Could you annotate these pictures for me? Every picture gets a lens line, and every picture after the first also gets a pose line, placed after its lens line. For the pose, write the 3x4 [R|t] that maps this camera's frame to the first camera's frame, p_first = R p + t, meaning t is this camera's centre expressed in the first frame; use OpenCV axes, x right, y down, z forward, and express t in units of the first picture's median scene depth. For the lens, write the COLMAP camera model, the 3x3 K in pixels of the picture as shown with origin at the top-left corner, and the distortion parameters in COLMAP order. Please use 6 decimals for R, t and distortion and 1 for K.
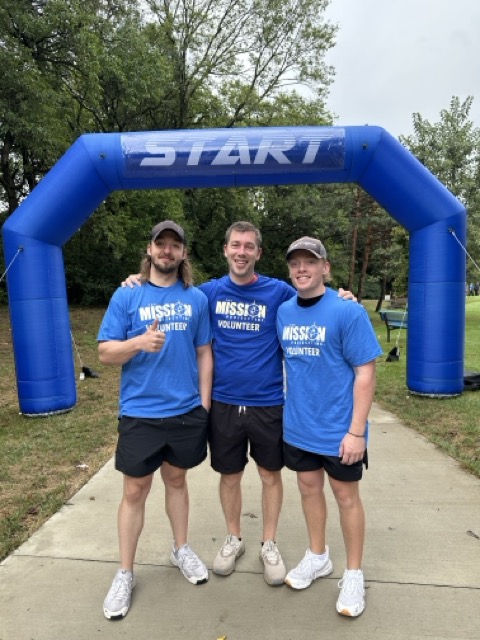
lens RADIAL K [[449.6, 0, 240.0], [0, 449.6, 320.0], [0, 0, 1]] dist [0.038382, -0.005683]
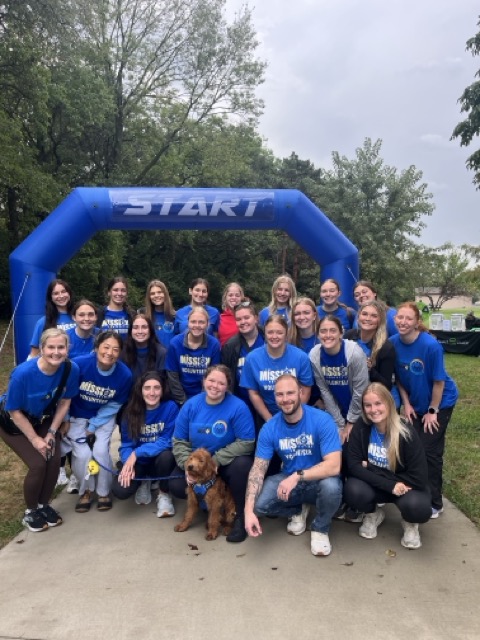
lens RADIAL K [[481.3, 0, 240.0], [0, 481.3, 320.0], [0, 0, 1]] dist [0.037112, 0.000209]
pose [[0.987956, 0.001405, 0.154730, -0.030242], [0.004020, 0.999388, -0.034740, 0.006060], [-0.154685, 0.034943, 0.987346, -0.128779]]
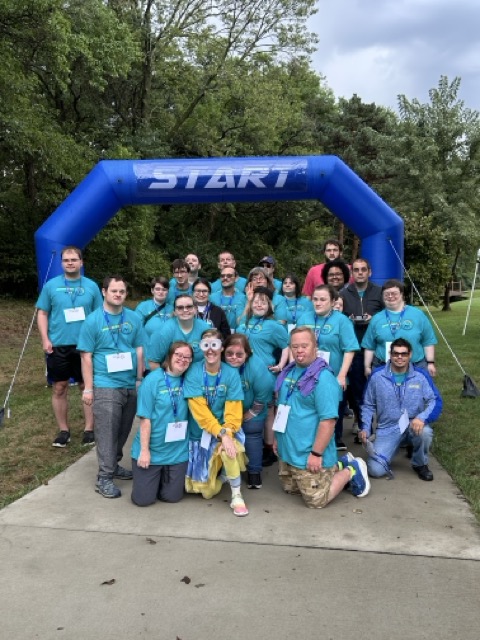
lens RADIAL K [[586.4, 0, 240.0], [0, 586.4, 320.0], [0, 0, 1]] dist [0.164586, -0.286846]
pose [[0.998323, -0.004618, 0.057710, -0.018044], [0.004658, 0.999989, -0.000557, 0.010028], [-0.057707, 0.000824, 0.998333, -0.201808]]
